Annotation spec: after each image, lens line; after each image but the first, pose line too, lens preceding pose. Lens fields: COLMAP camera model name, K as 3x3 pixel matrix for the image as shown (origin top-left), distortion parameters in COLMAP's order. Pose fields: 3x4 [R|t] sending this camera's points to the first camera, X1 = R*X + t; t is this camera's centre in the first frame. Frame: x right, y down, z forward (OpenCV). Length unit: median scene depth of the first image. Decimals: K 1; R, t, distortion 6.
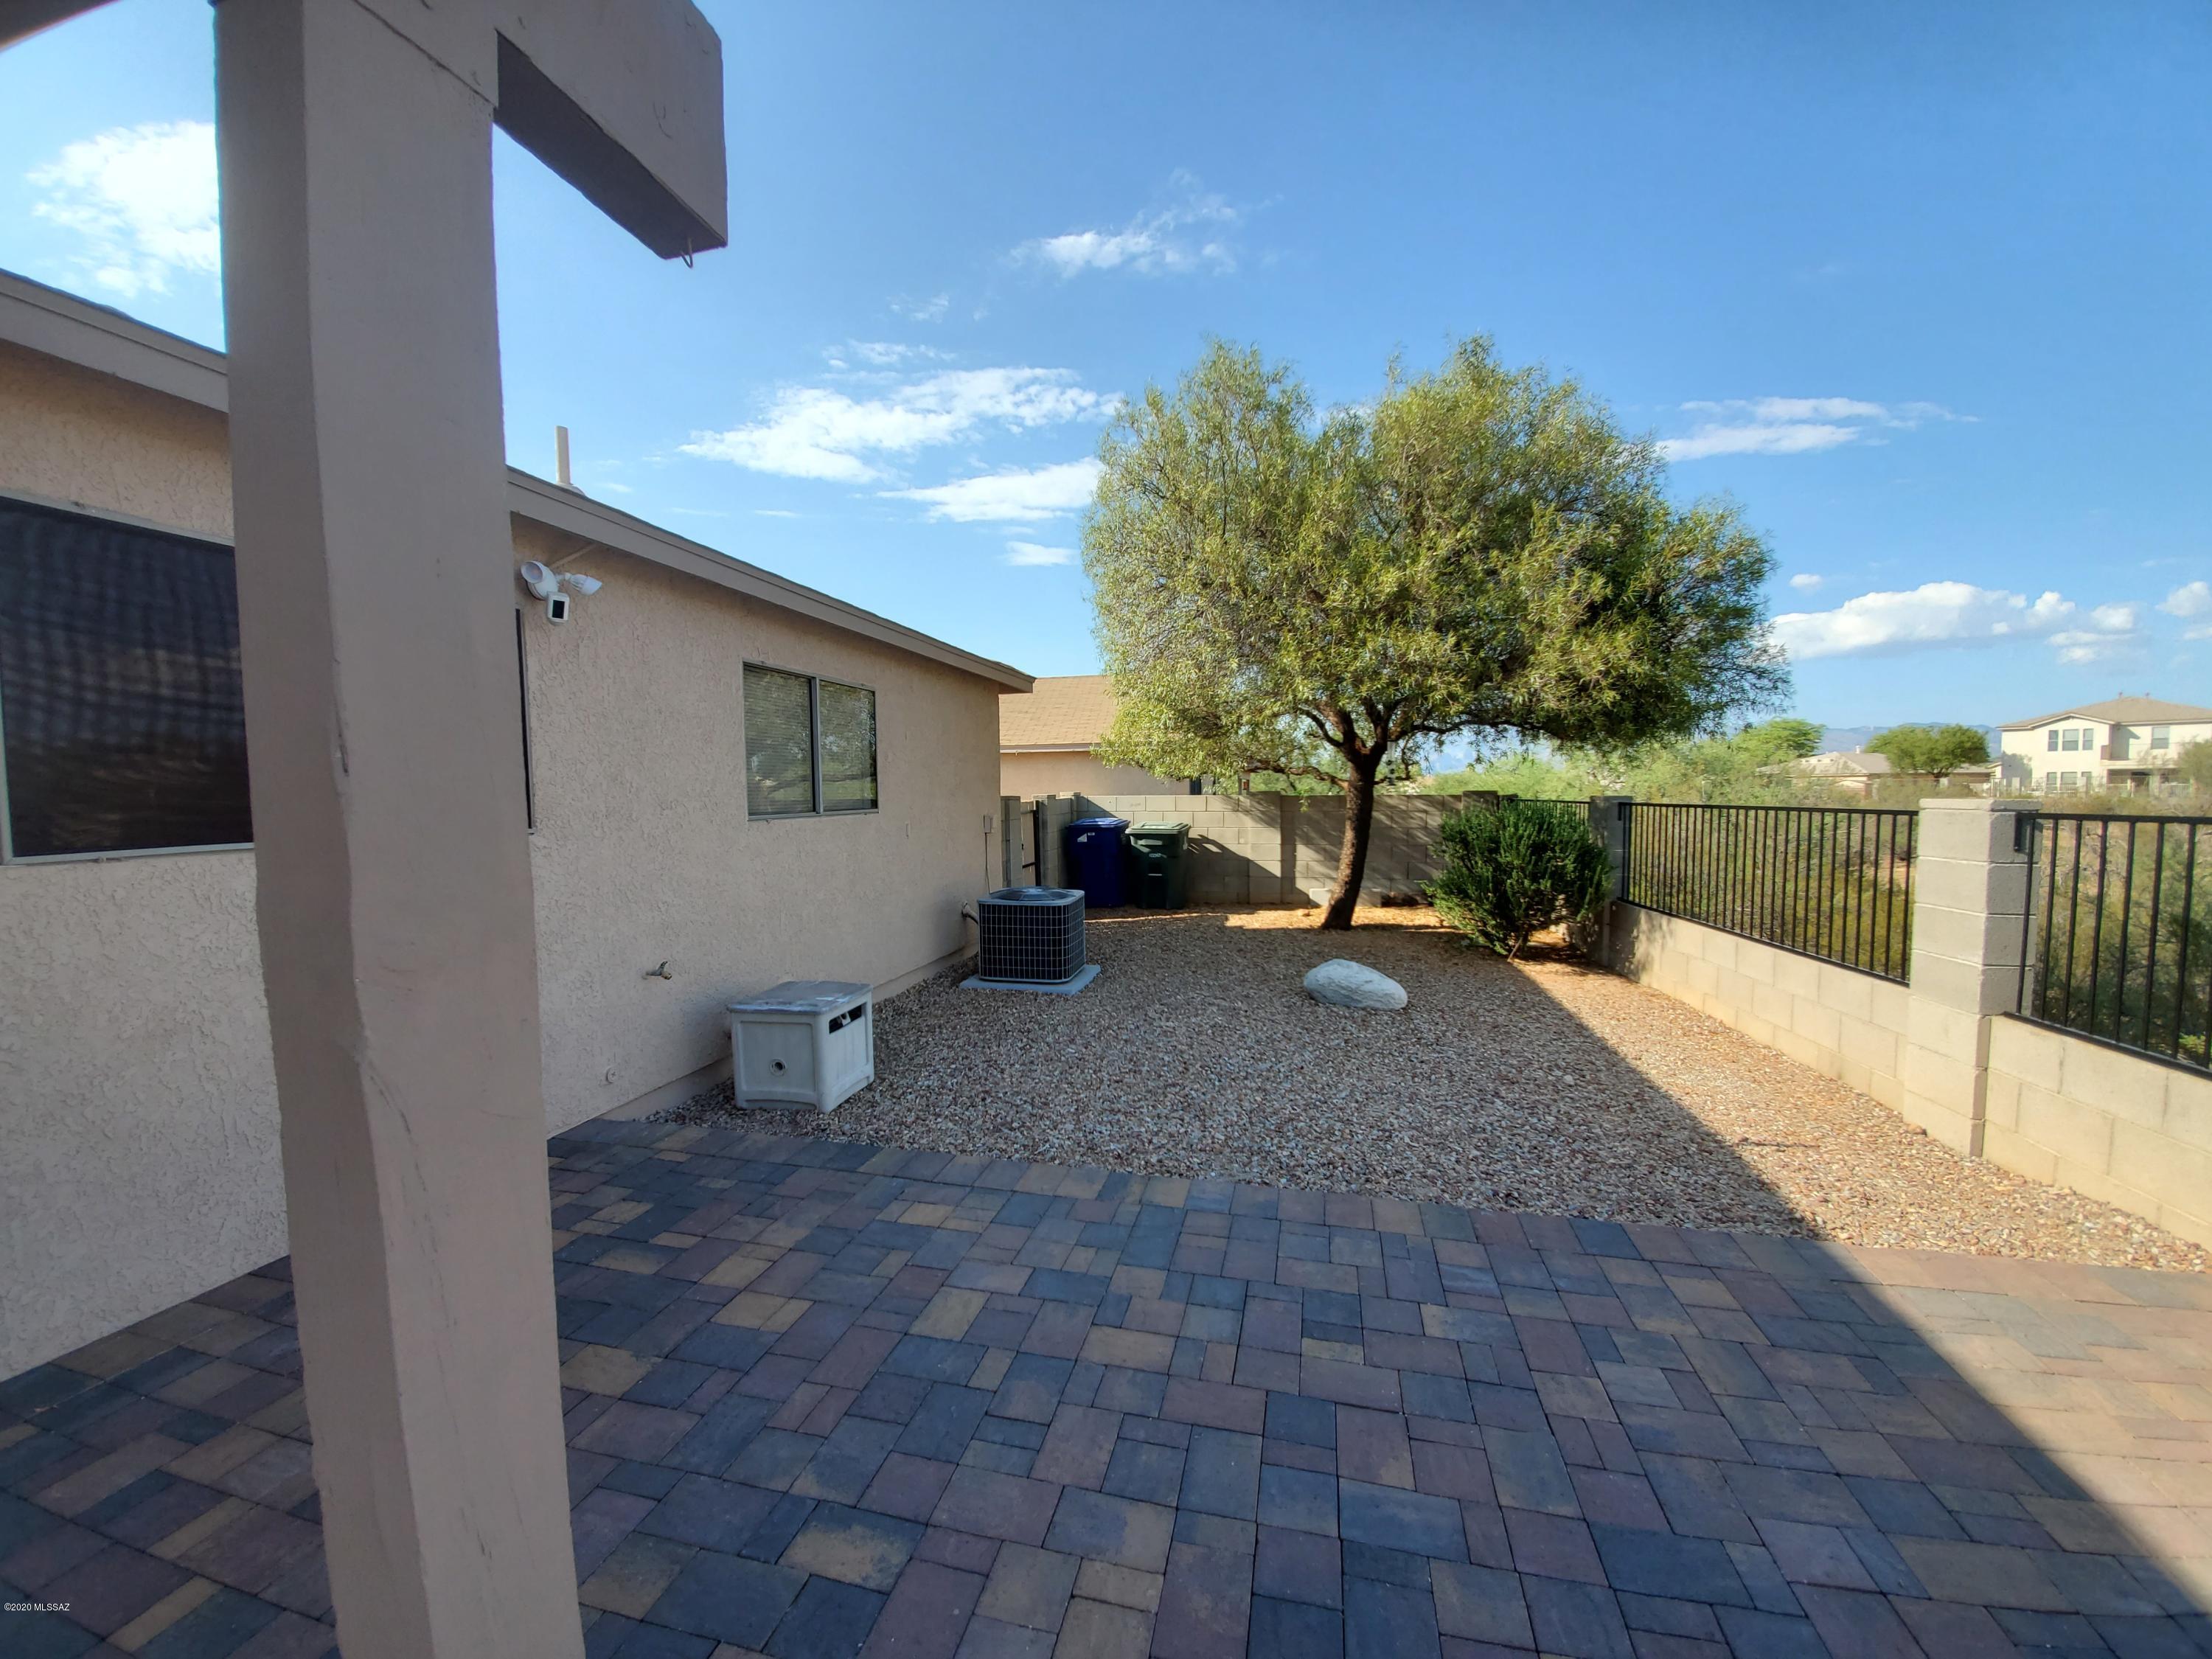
lens RADIAL K [[872.3, 0, 1097.9], [0, 872.3, 843.8], [0, 0, 1]] dist [0.015932, -0.018234]
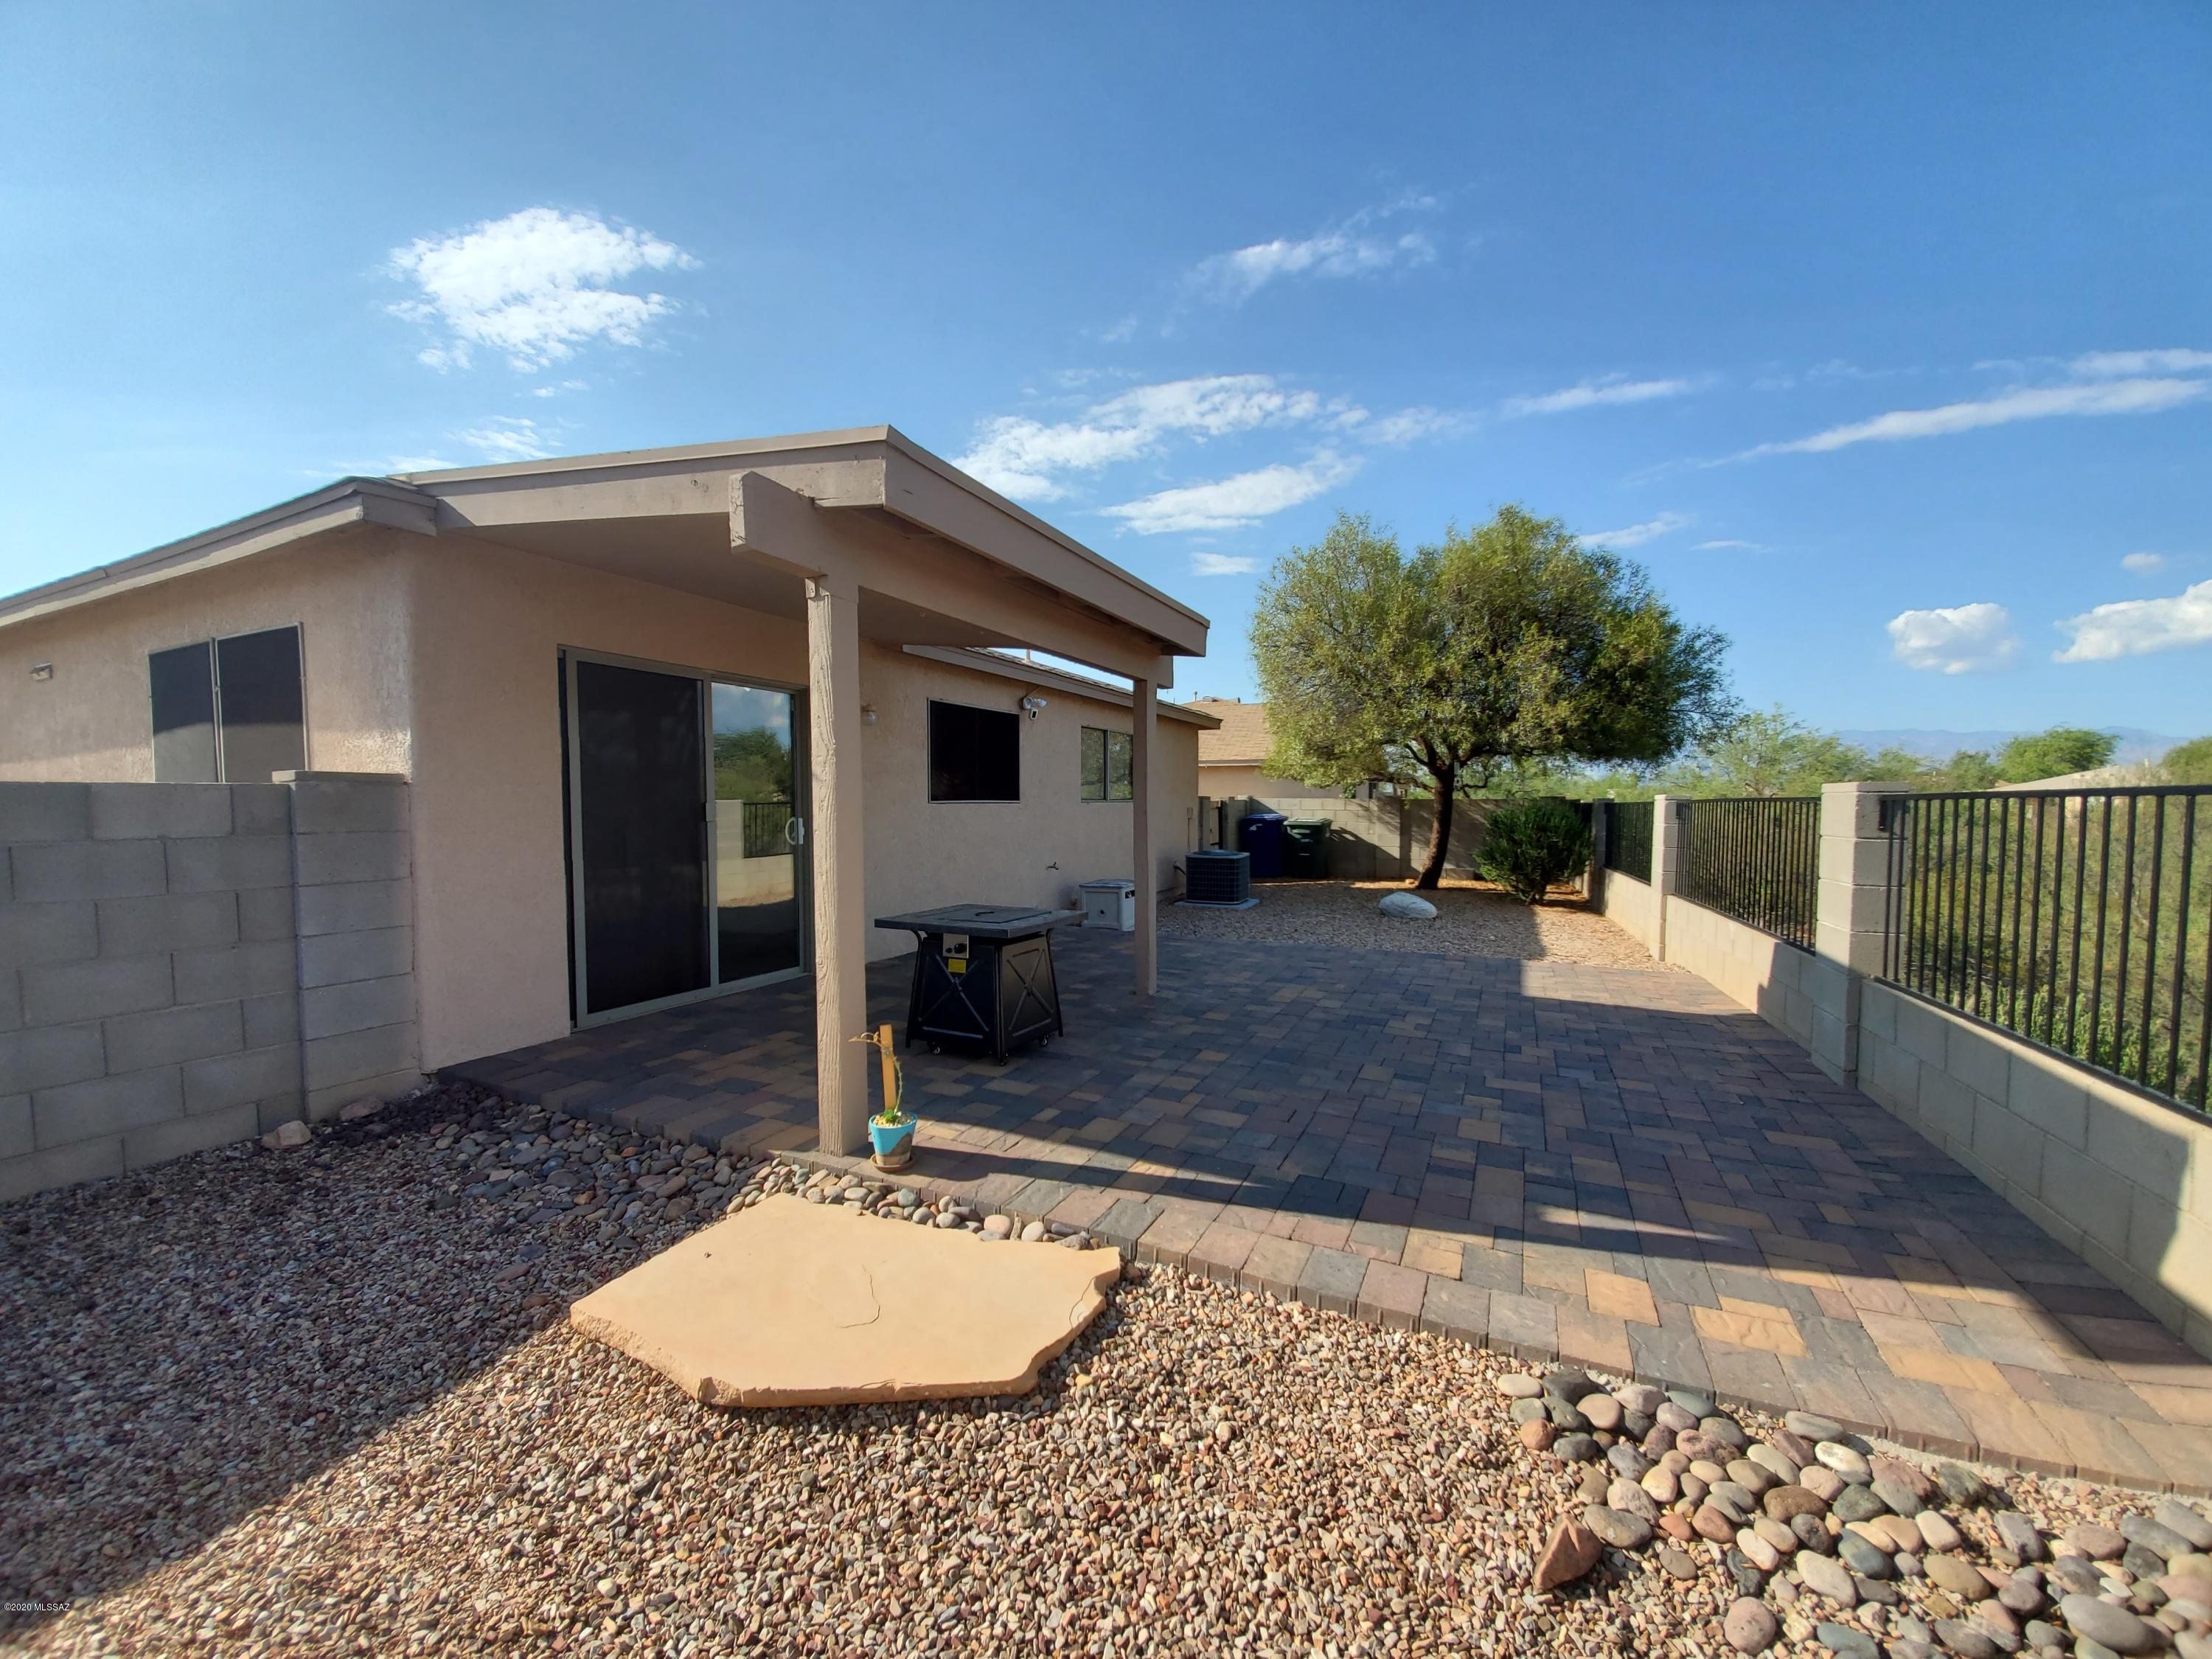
lens RADIAL K [[876.9, 0, 1102.6], [0, 876.9, 840.6], [0, 0, 1]] dist [0.027861, -0.018550]
pose [[0.980129, 0.020743, -0.197275, 0.048851], [-0.023570, 0.999650, -0.011991, 0.072629], [0.196957, 0.016403, 0.980275, -0.842889]]
